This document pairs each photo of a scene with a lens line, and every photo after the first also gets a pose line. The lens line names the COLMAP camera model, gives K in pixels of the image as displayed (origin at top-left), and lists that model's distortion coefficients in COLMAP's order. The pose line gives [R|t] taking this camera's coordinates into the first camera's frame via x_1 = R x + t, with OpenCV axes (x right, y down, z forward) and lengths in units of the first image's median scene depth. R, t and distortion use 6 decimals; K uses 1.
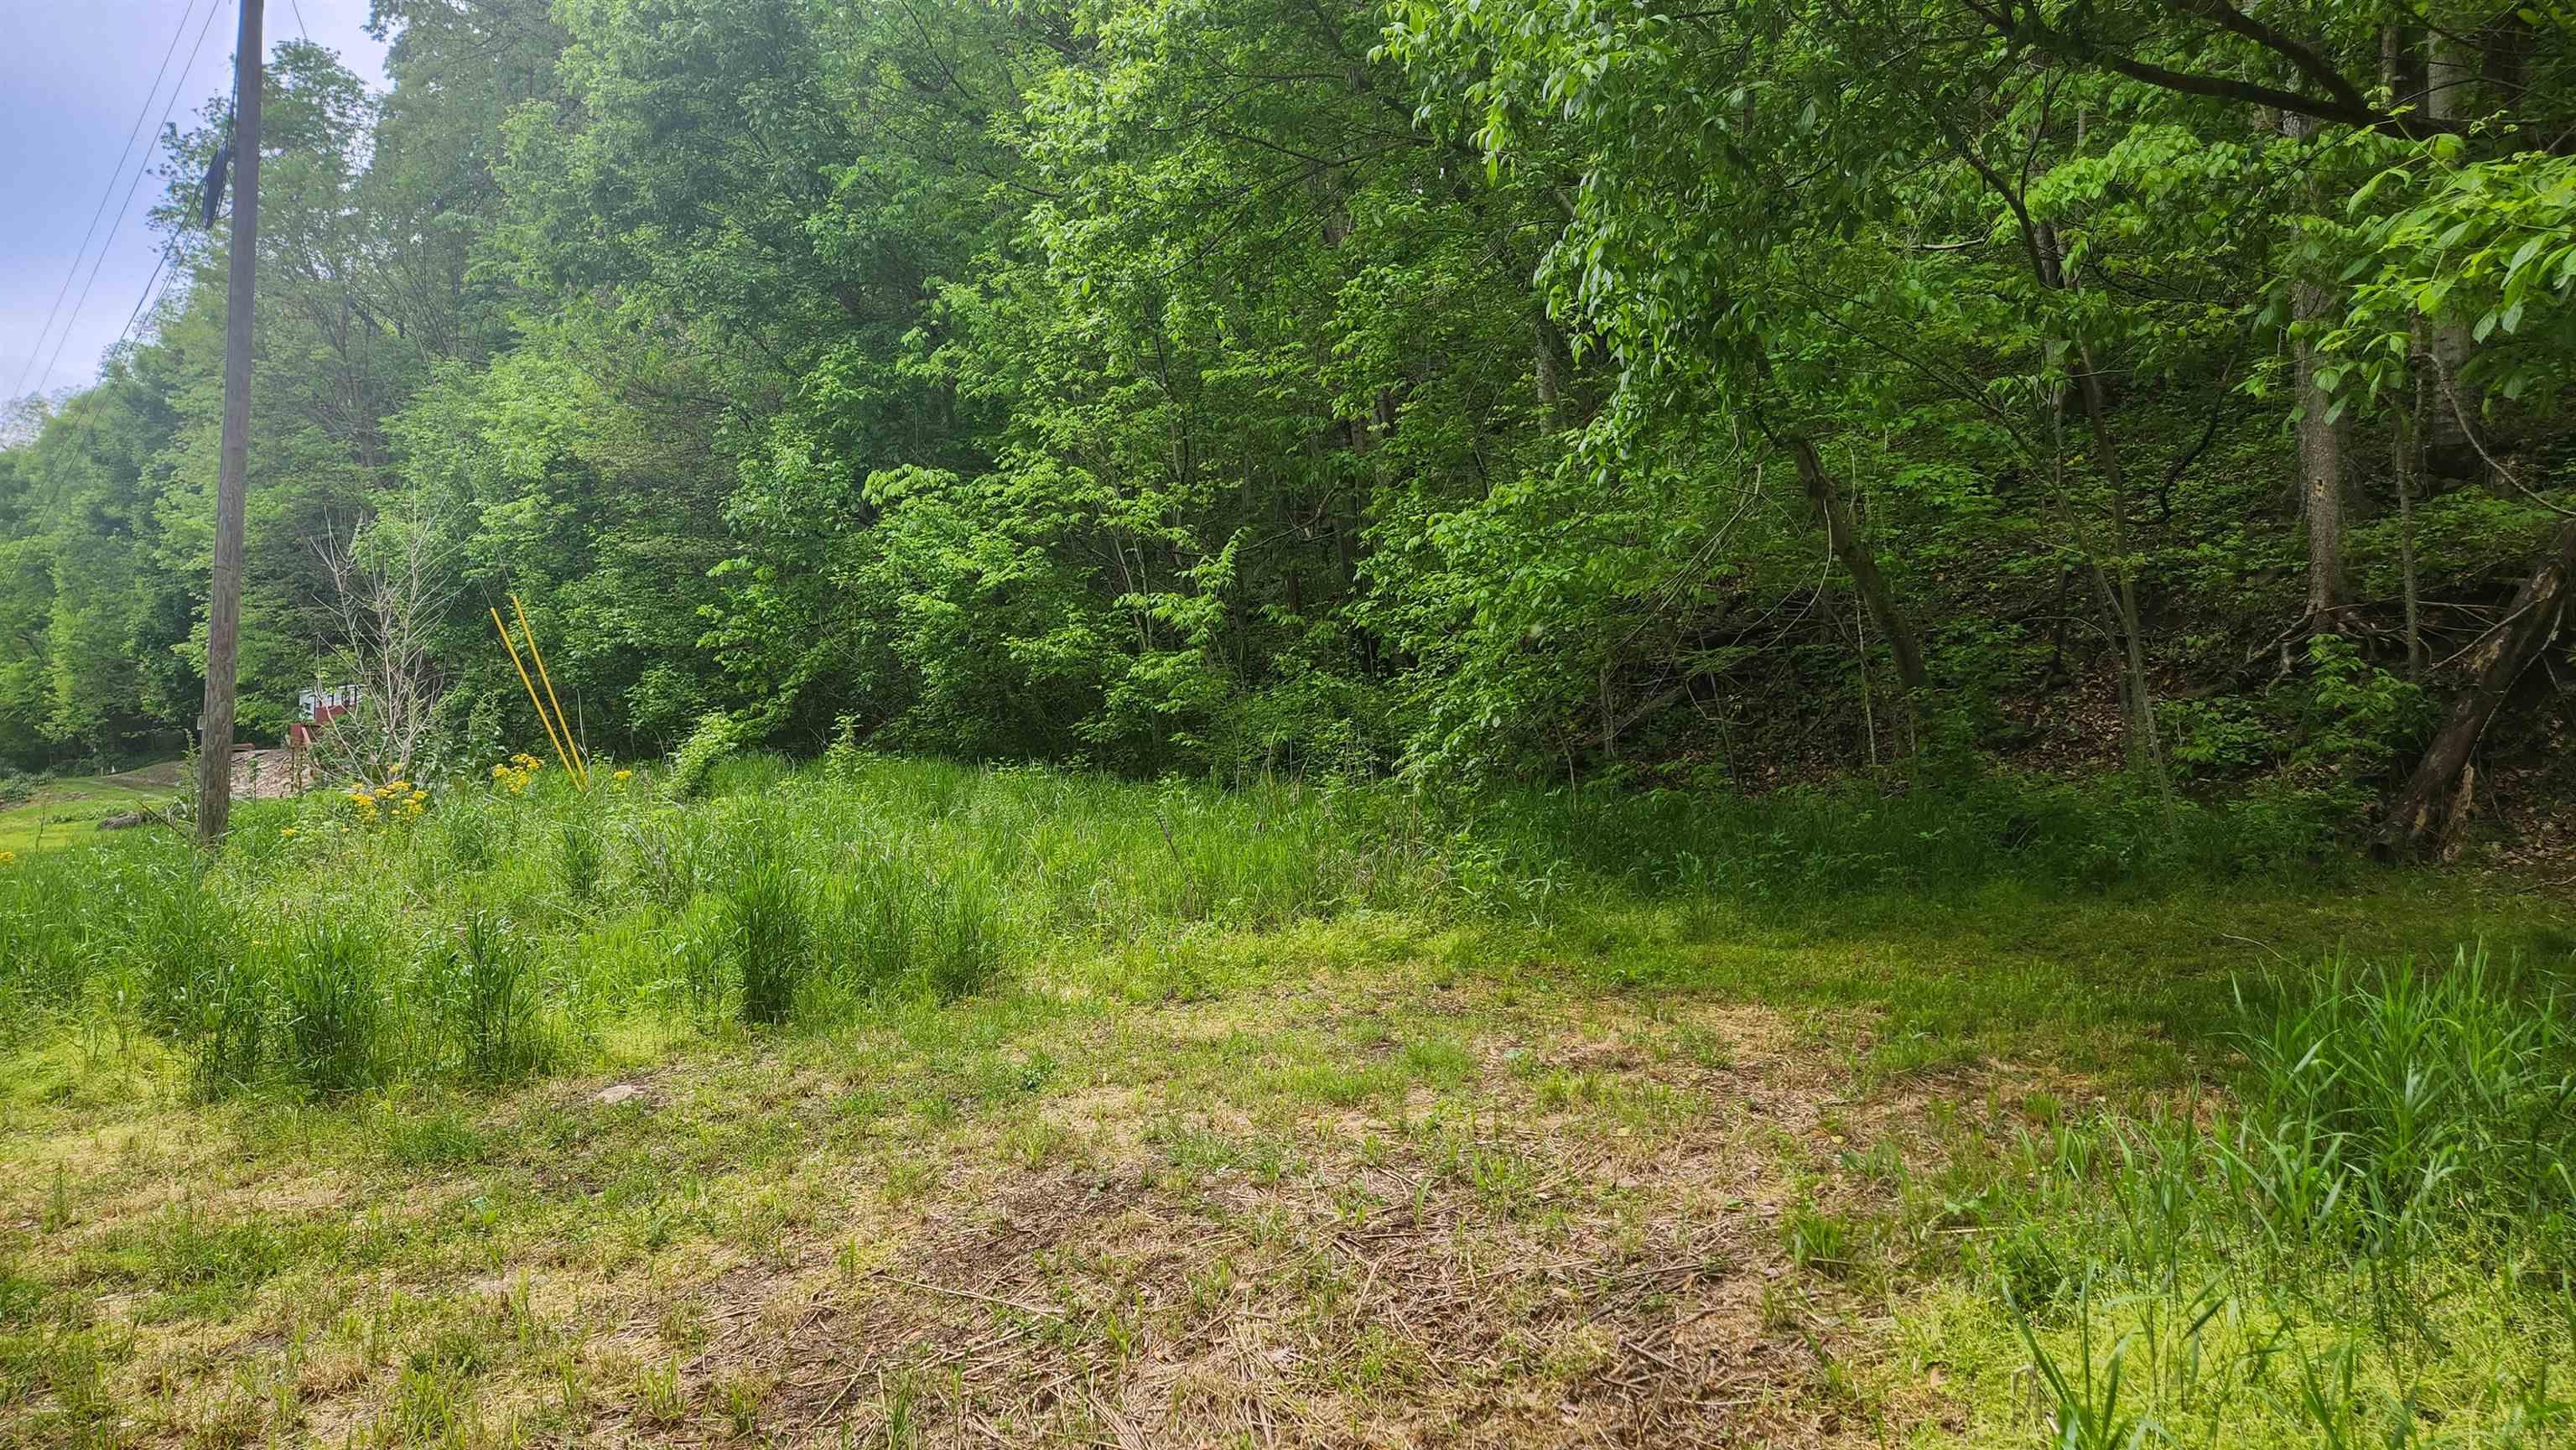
lens RADIAL K [[1674.1, 0, 1285.4], [0, 1674.1, 724.7], [0, 0, 1]] dist [0.000149, -0.000014]
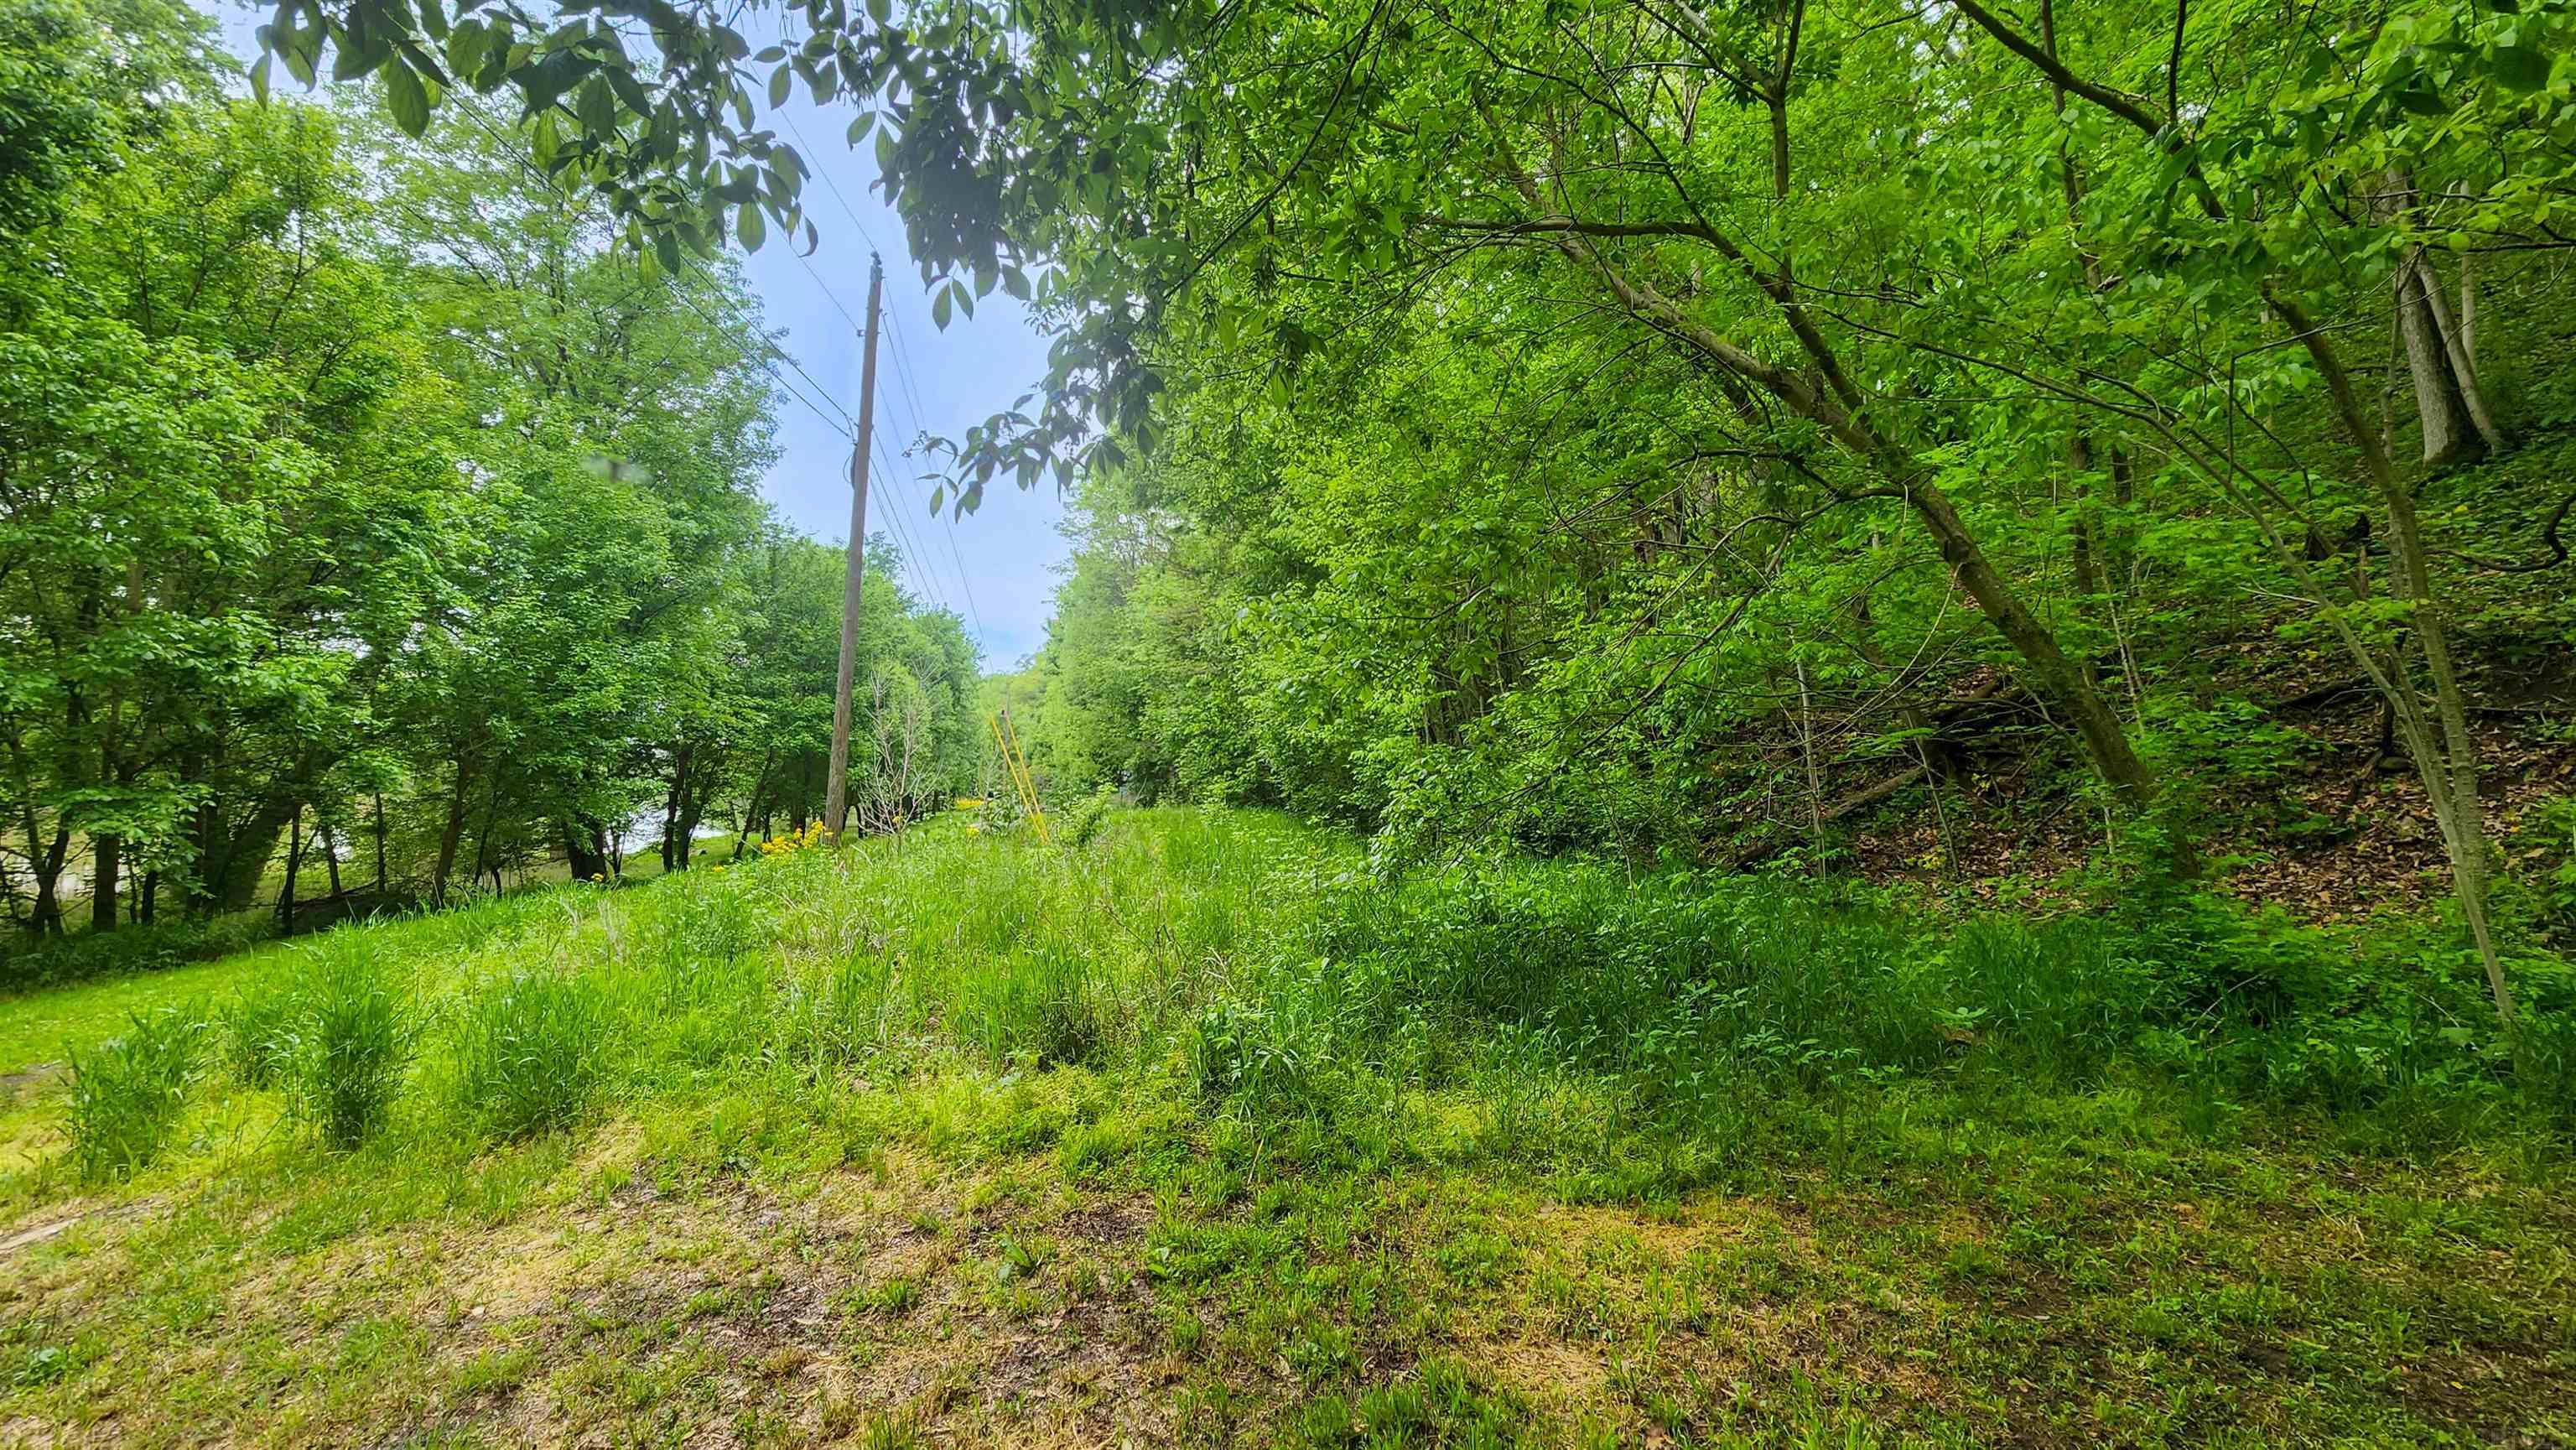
lens RADIAL K [[1012.0, 0, 1291.5], [0, 1012.0, 722.7], [0, 0, 1]] dist [-0.001234, -0.000113]
pose [[0.890229, -0.013929, -0.455301, 0.208947], [-0.009333, 0.998765, -0.048802, -0.017993], [0.455418, 0.047694, 0.888999, 0.313922]]
